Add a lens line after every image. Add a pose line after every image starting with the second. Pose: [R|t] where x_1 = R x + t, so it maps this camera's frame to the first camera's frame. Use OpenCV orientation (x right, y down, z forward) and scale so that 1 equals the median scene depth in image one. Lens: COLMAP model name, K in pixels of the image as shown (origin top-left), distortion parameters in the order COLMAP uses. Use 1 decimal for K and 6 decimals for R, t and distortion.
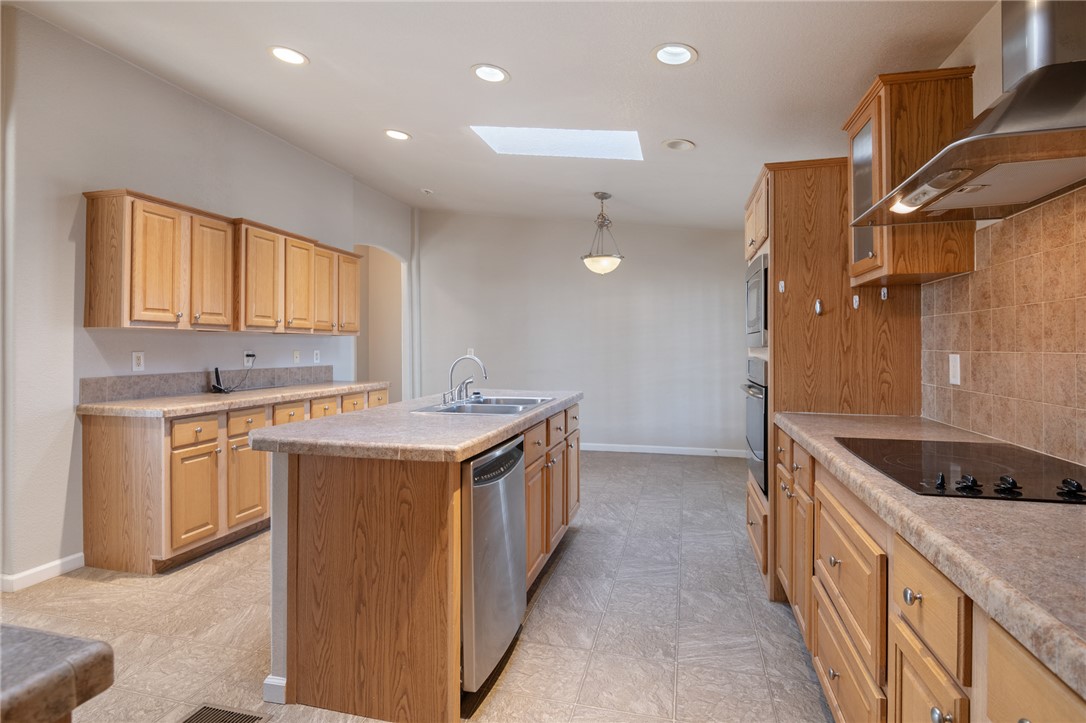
lens RADIAL K [[548.5, 0, 543.7], [0, 548.5, 351.5], [0, 0, 1]] dist [-0.003950, -0.002880]
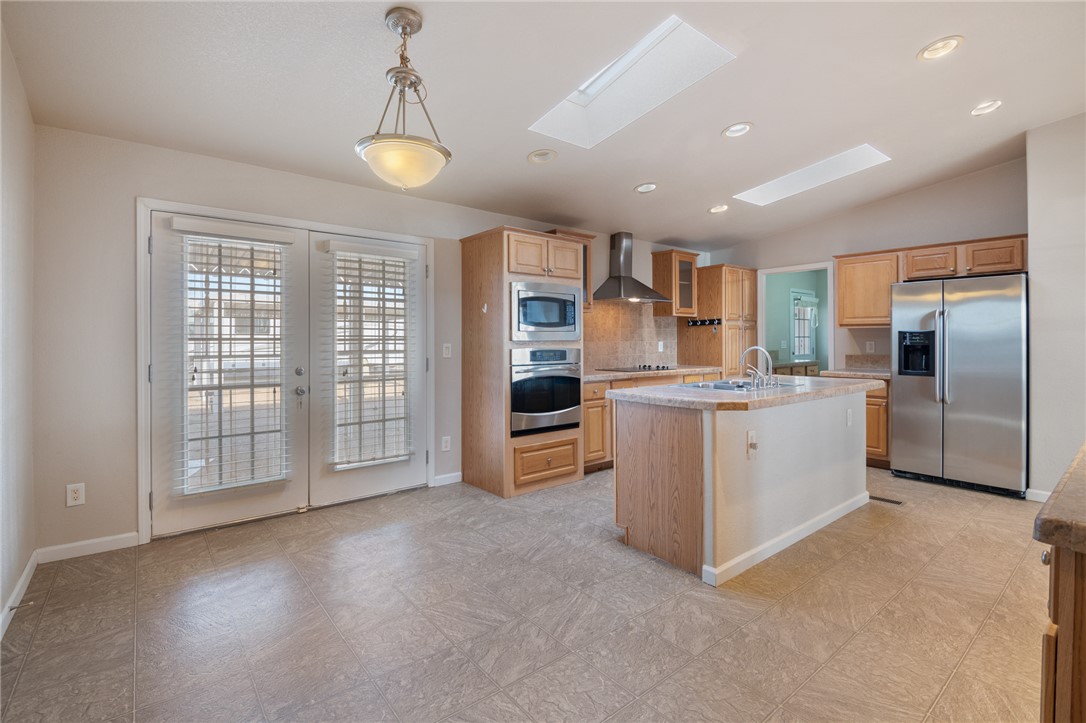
lens RADIAL K [[499.1, 0, 535.1], [0, 499.1, 339.9], [0, 0, 1]] dist [-0.017505, -0.001622]
pose [[-0.797309, 0.003872, 0.603559, -0.366418], [0.009471, 0.999937, 0.006097, -0.017755], [-0.603498, 0.010578, -0.797295, 1.919961]]
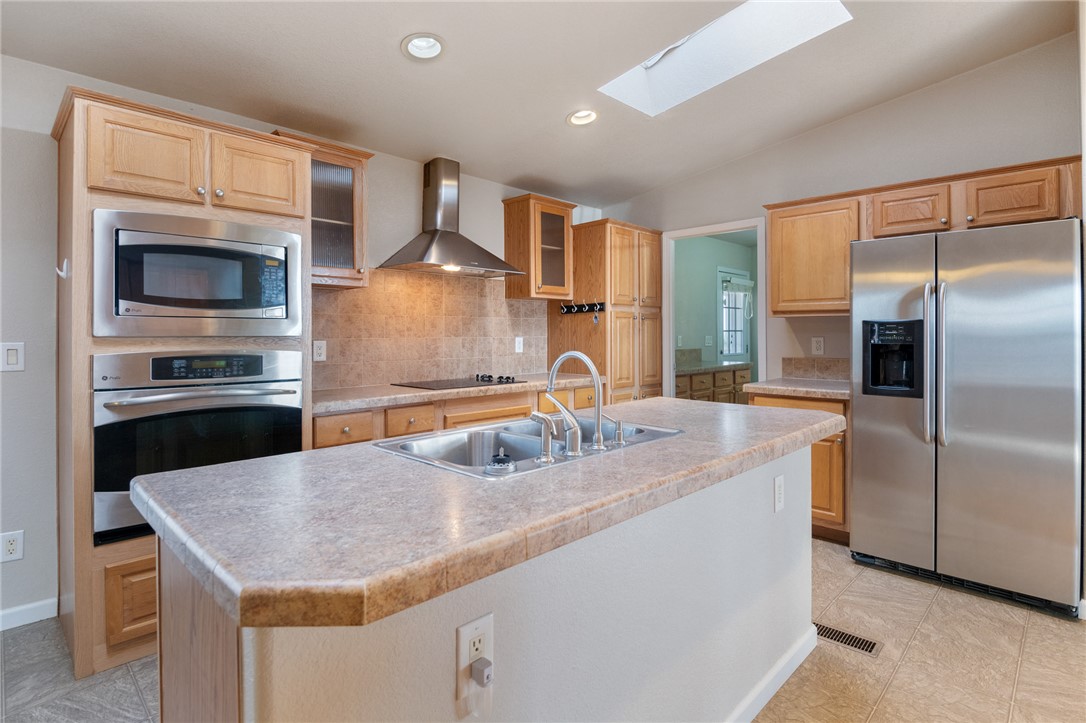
lens RADIAL K [[548.5, 0, 541.7], [0, 548.5, 335.7], [0, 0, 1]] dist [-0.003950, -0.002880]
pose [[-0.869899, 0.001365, 0.493228, -0.329551], [0.007098, 0.999927, 0.009750, -0.012247], [-0.493179, 0.011983, -0.869845, 1.305508]]
